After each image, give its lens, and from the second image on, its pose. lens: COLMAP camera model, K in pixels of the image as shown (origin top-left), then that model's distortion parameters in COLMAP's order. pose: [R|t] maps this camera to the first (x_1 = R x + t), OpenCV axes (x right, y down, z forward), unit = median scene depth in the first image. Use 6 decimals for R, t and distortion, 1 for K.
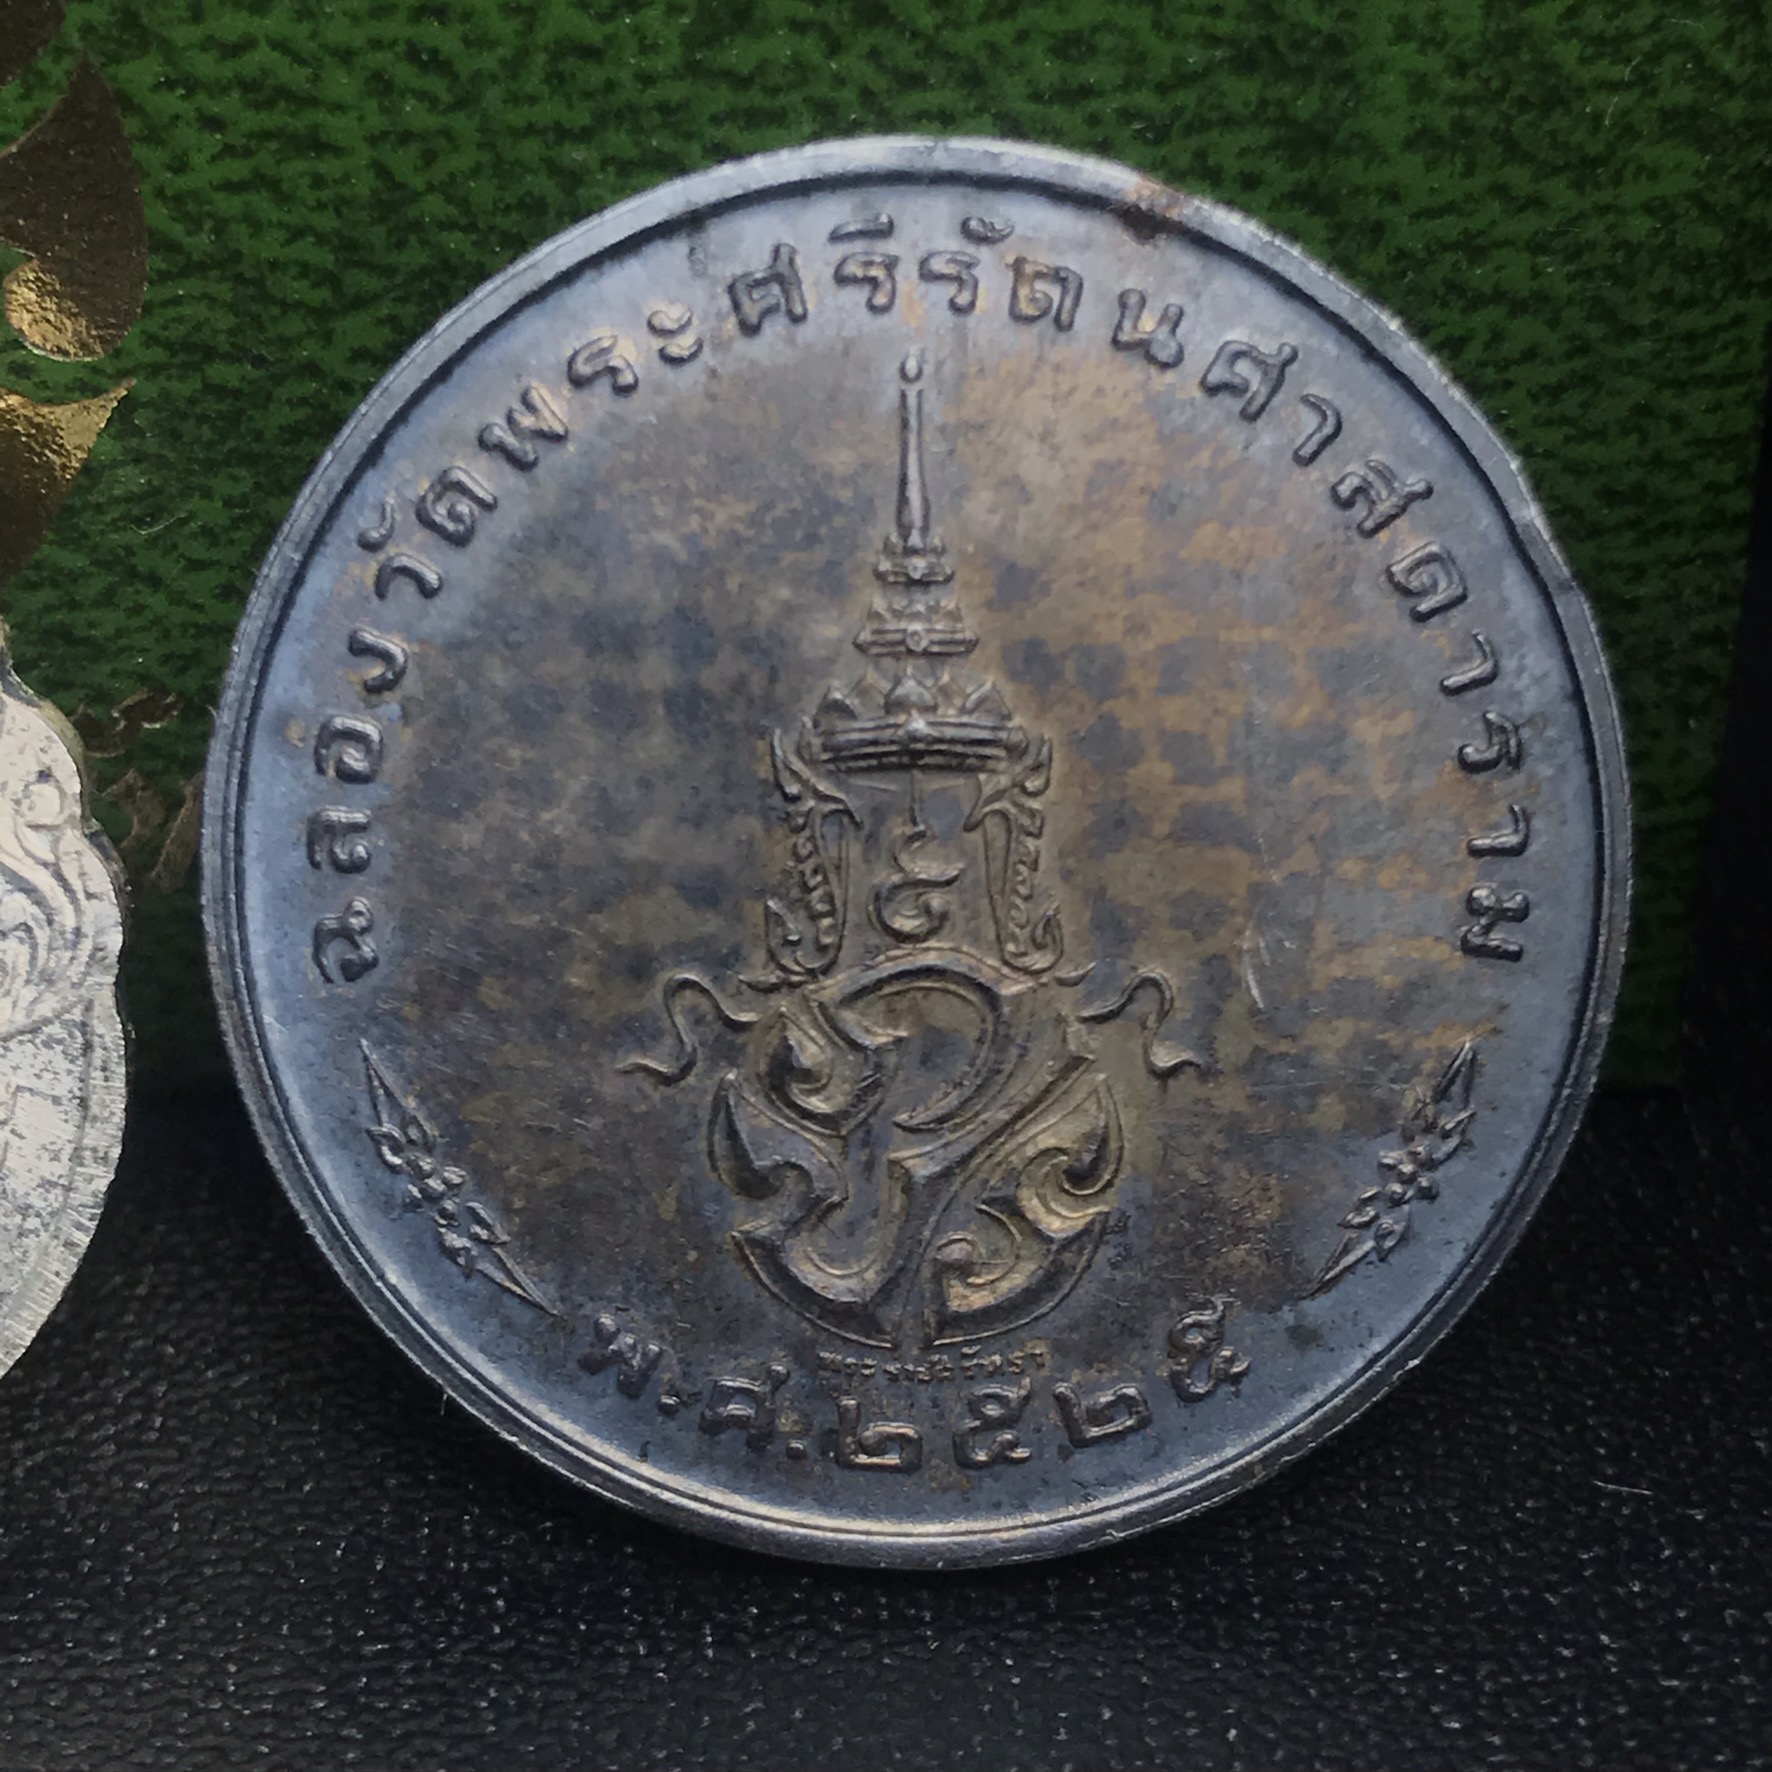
lens RADIAL K [[4184.0, 0, 953.5], [0, 4184.0, 847.7], [0, 0, 1]] dist [0.161209, 0.000000]
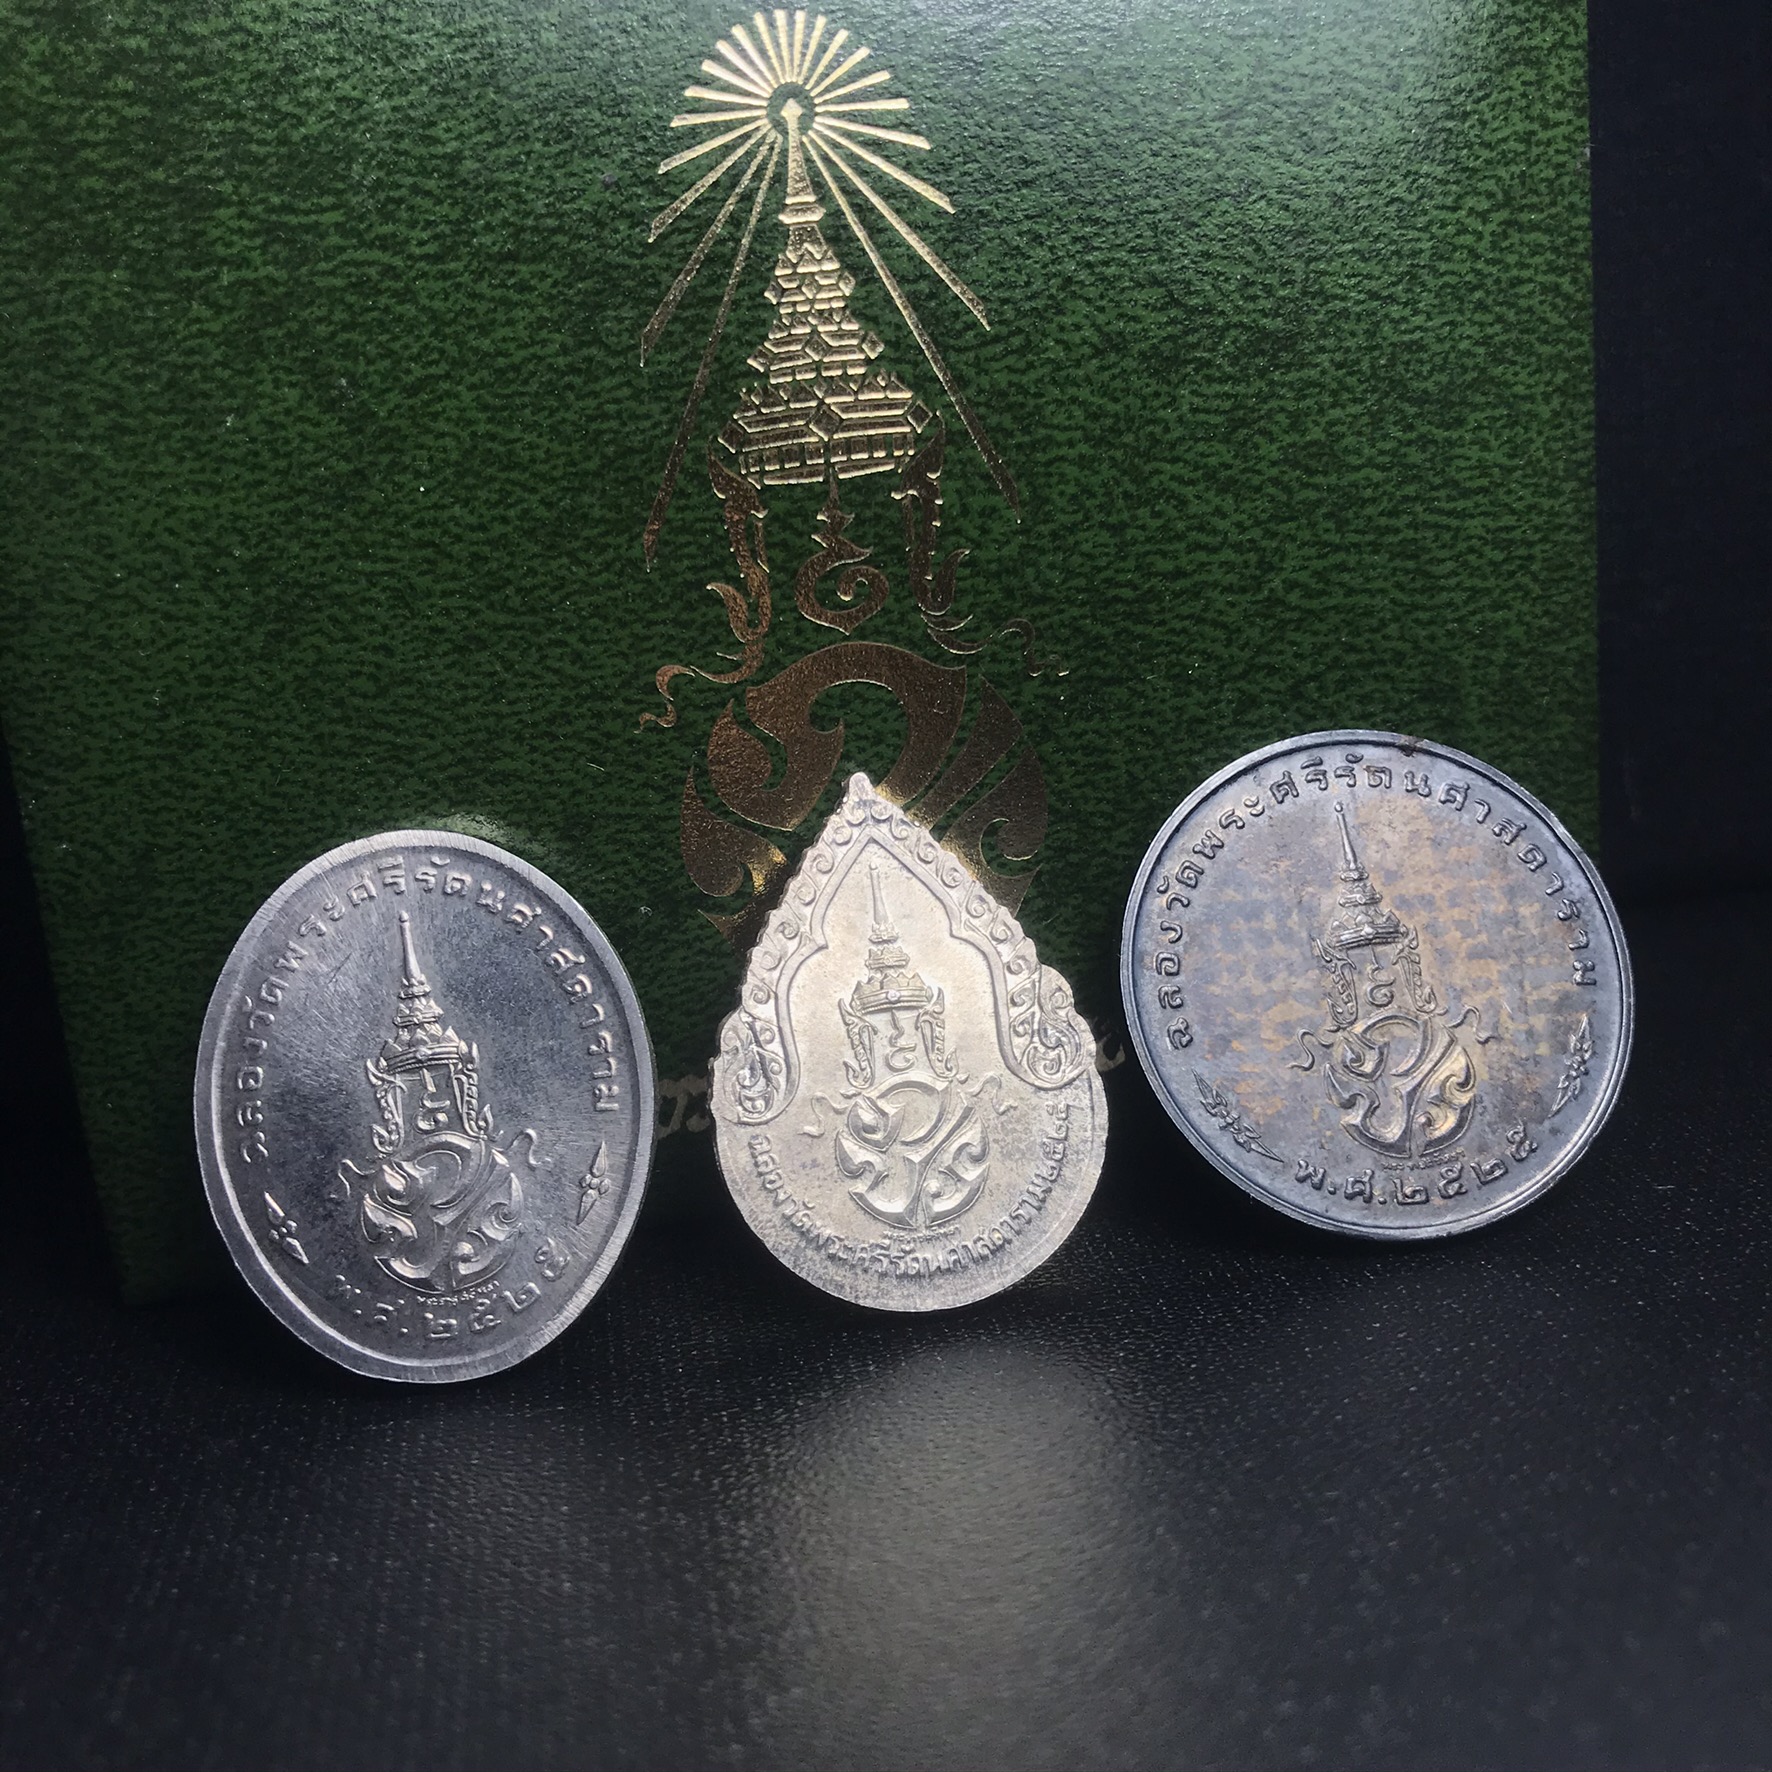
lens RADIAL K [[2133.9, 0, 910.4], [0, 2133.9, 898.0], [0, 0, 1]] dist [-0.010564, 0.000000]
pose [[0.985458, -0.126356, 0.113612, -0.457413], [0.154837, 0.943150, -0.294096, 0.314200], [-0.069993, 0.307411, 0.948999, -0.306840]]
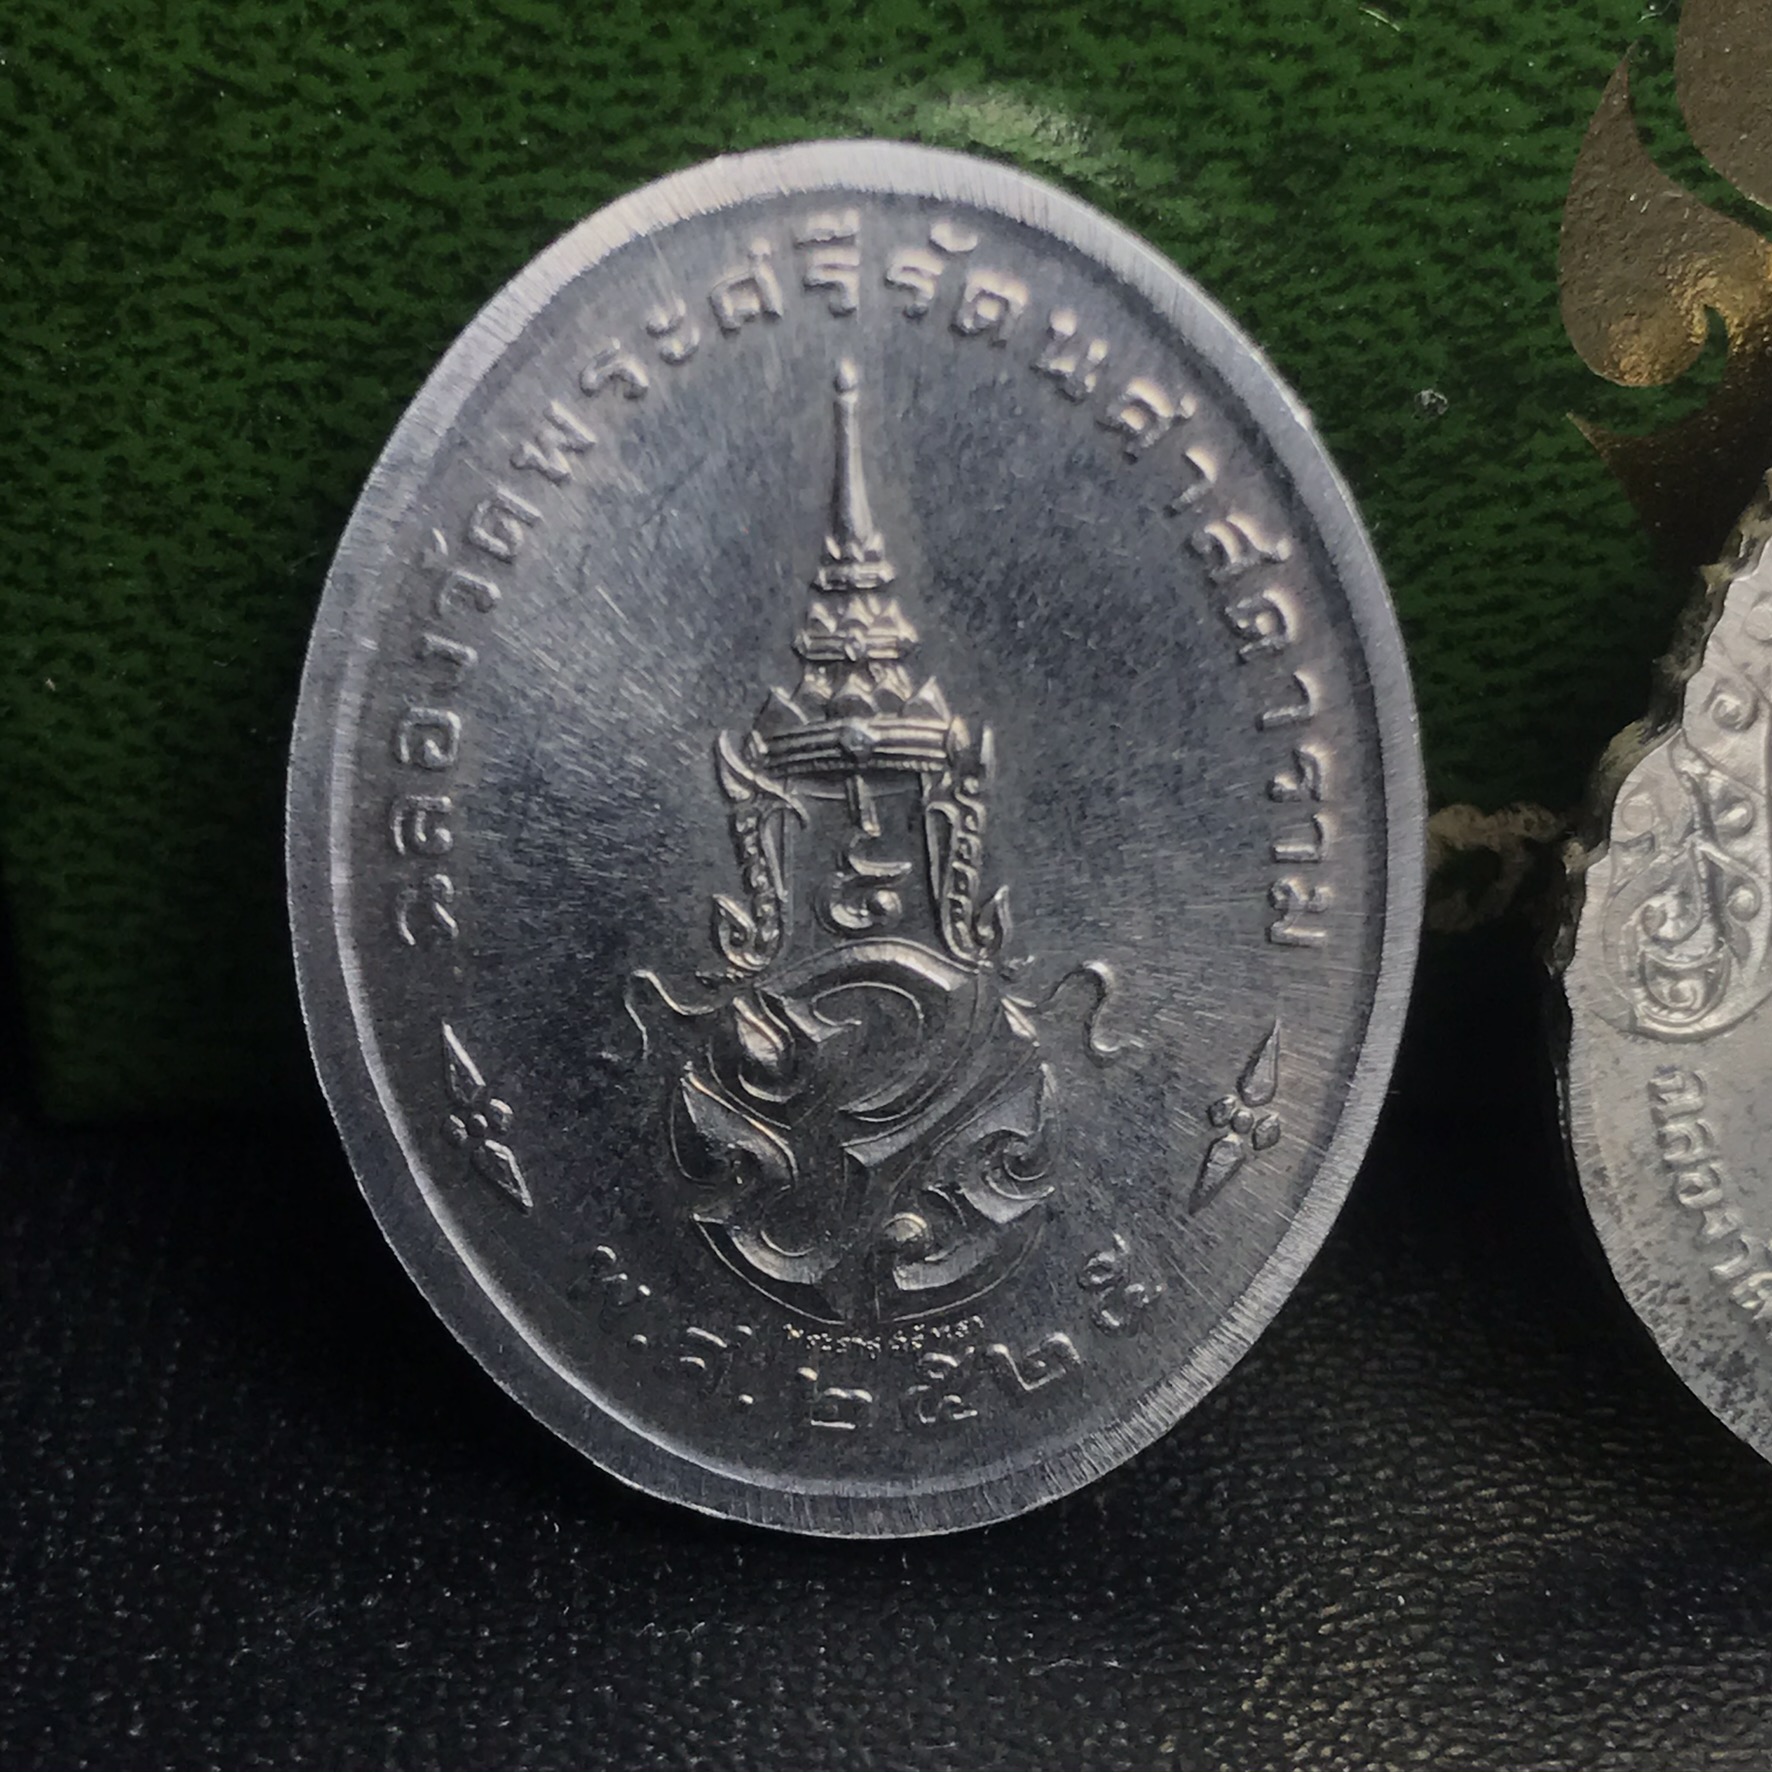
lens RADIAL K [[4184.0, 0, 924.6], [0, 4184.0, 895.3], [0, 0, 1]] dist [0.161209, 0.000000]
pose [[0.999988, -0.000083, 0.004878, -0.604963], [0.000184, 0.999785, -0.020732, 0.032228], [-0.004875, 0.020733, 0.999773, -0.027462]]
